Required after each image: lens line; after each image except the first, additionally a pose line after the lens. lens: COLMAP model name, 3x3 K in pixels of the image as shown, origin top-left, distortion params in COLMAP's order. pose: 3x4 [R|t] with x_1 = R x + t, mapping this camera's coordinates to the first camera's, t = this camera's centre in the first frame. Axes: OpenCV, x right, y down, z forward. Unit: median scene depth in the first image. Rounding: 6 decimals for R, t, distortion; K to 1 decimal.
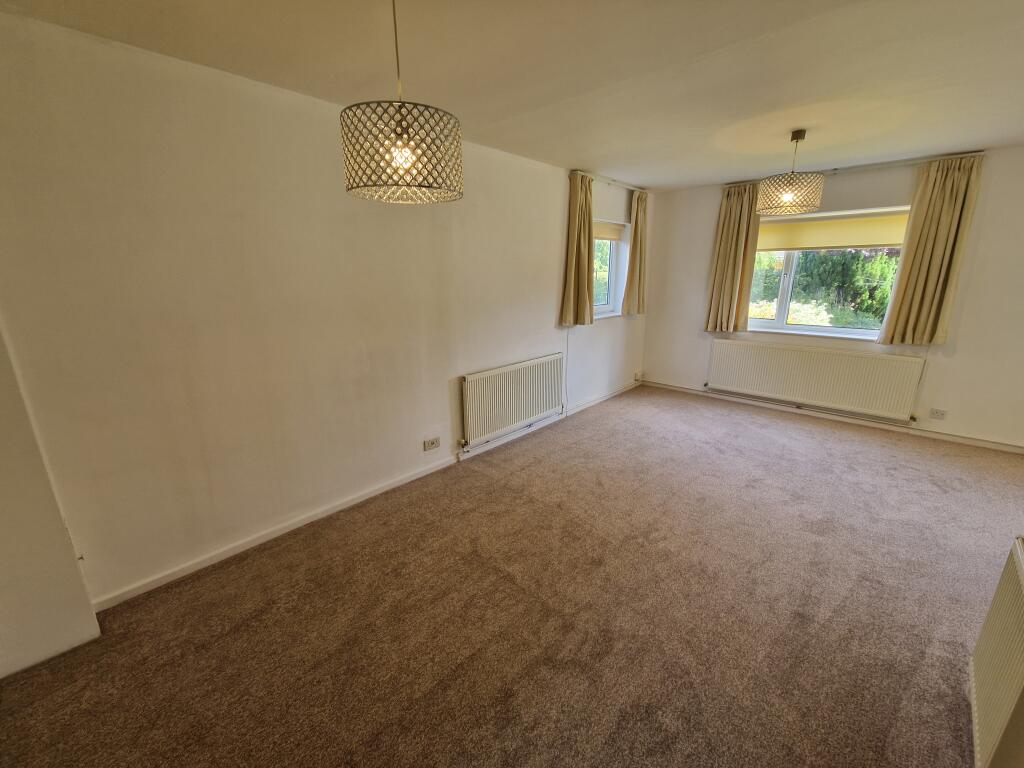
lens RADIAL K [[423.1, 0, 512.0], [0, 423.1, 384.0], [0, 0, 1]] dist [-0.000655, -0.000100]
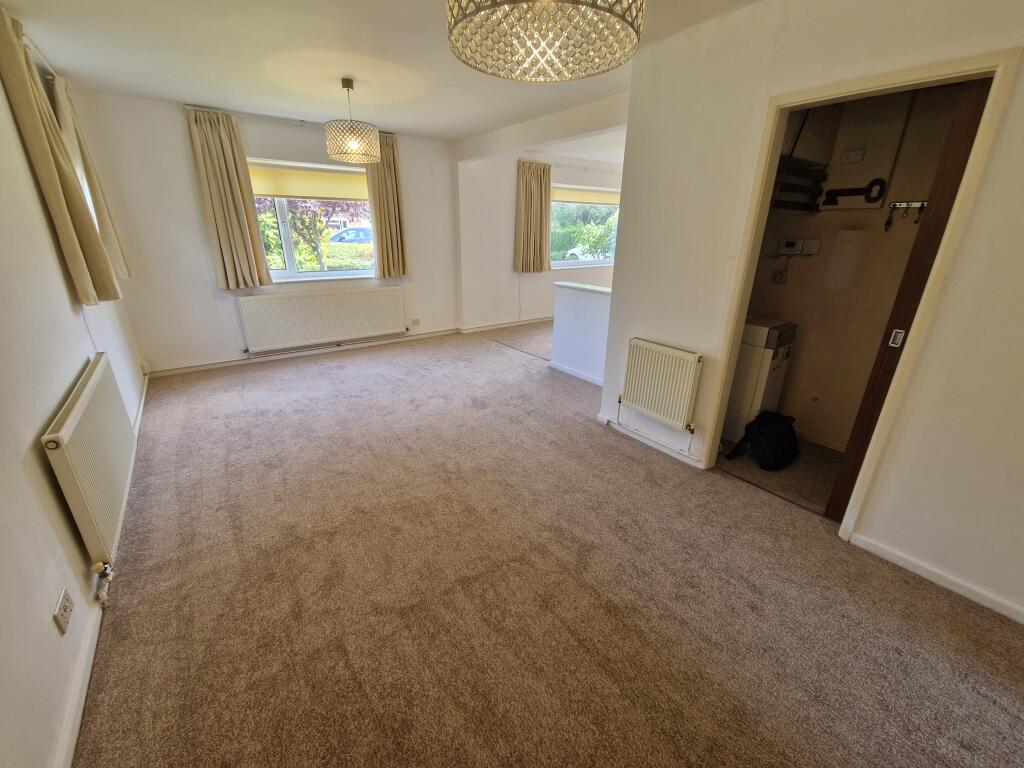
lens RADIAL K [[412.1, 0, 512.0], [0, 412.1, 384.0], [0, 0, 1]] dist [0.000822, 0.000036]
pose [[0.185137, -0.338148, 0.922703, -0.363699], [0.240129, 0.926038, 0.291190, -0.073590], [-0.952923, 0.167658, 0.252643, 0.376345]]
